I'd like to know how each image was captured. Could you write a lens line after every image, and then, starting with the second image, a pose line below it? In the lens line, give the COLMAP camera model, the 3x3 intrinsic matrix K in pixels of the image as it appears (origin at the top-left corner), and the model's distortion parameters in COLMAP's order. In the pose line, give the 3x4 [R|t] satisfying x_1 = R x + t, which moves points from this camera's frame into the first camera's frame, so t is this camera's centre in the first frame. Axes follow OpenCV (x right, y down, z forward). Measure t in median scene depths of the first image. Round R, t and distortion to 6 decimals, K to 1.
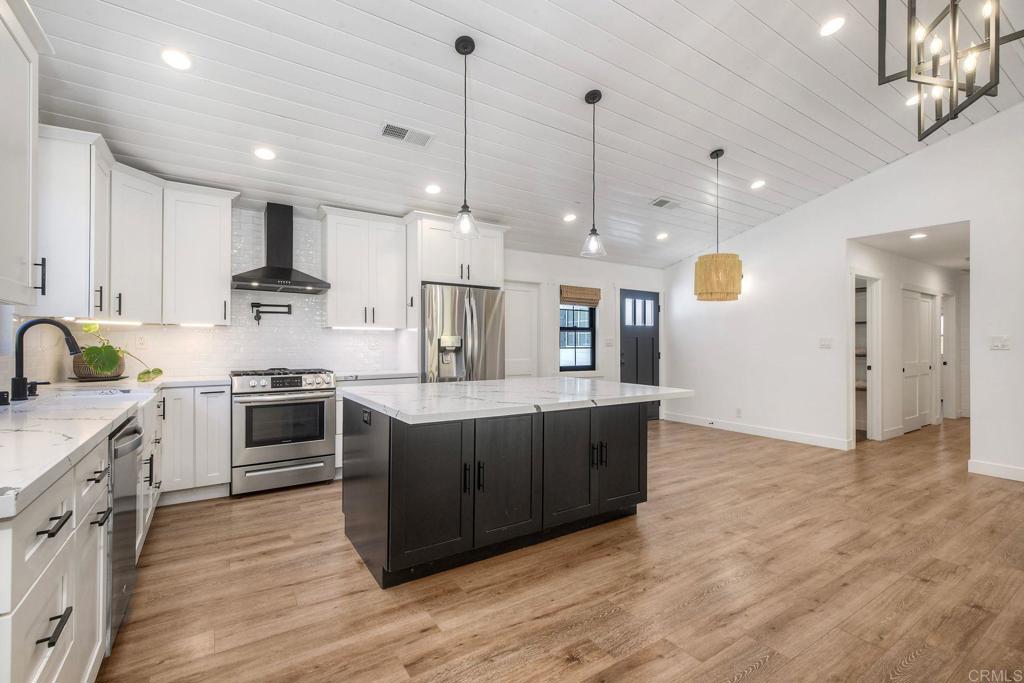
lens RADIAL K [[457.6, 0, 514.9], [0, 457.6, 337.9], [0, 0, 1]] dist [0.000326, 0.001748]
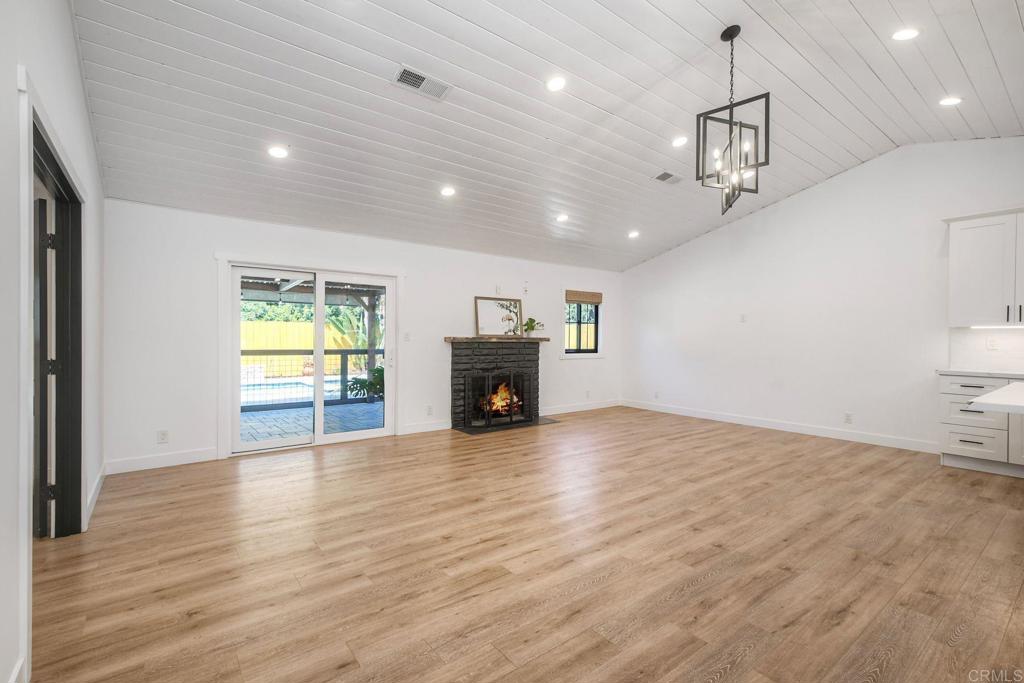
lens RADIAL K [[457.6, 0, 517.3], [0, 457.6, 341.7], [0, 0, 1]] dist [0.000326, 0.001748]
pose [[-0.997234, -0.011109, -0.073498, 0.857905], [-0.010731, 0.999927, -0.005526, 0.017614], [0.073554, -0.004722, -0.997280, 1.216168]]
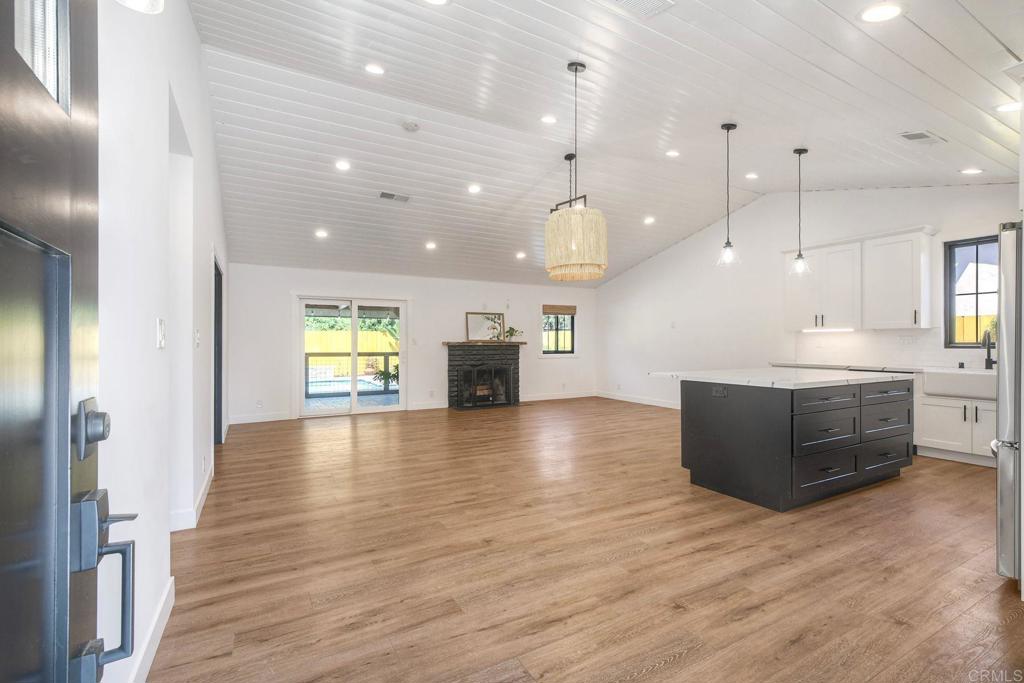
lens RADIAL K [[457.6, 0, 514.0], [0, 457.6, 342.3], [0, 0, 1]] dist [0.000326, 0.001748]
pose [[-0.996918, -0.002727, 0.078410, 0.499039], [-0.003894, 0.999884, -0.014734, 0.028007], [-0.078360, -0.014994, -0.996812, 1.761440]]
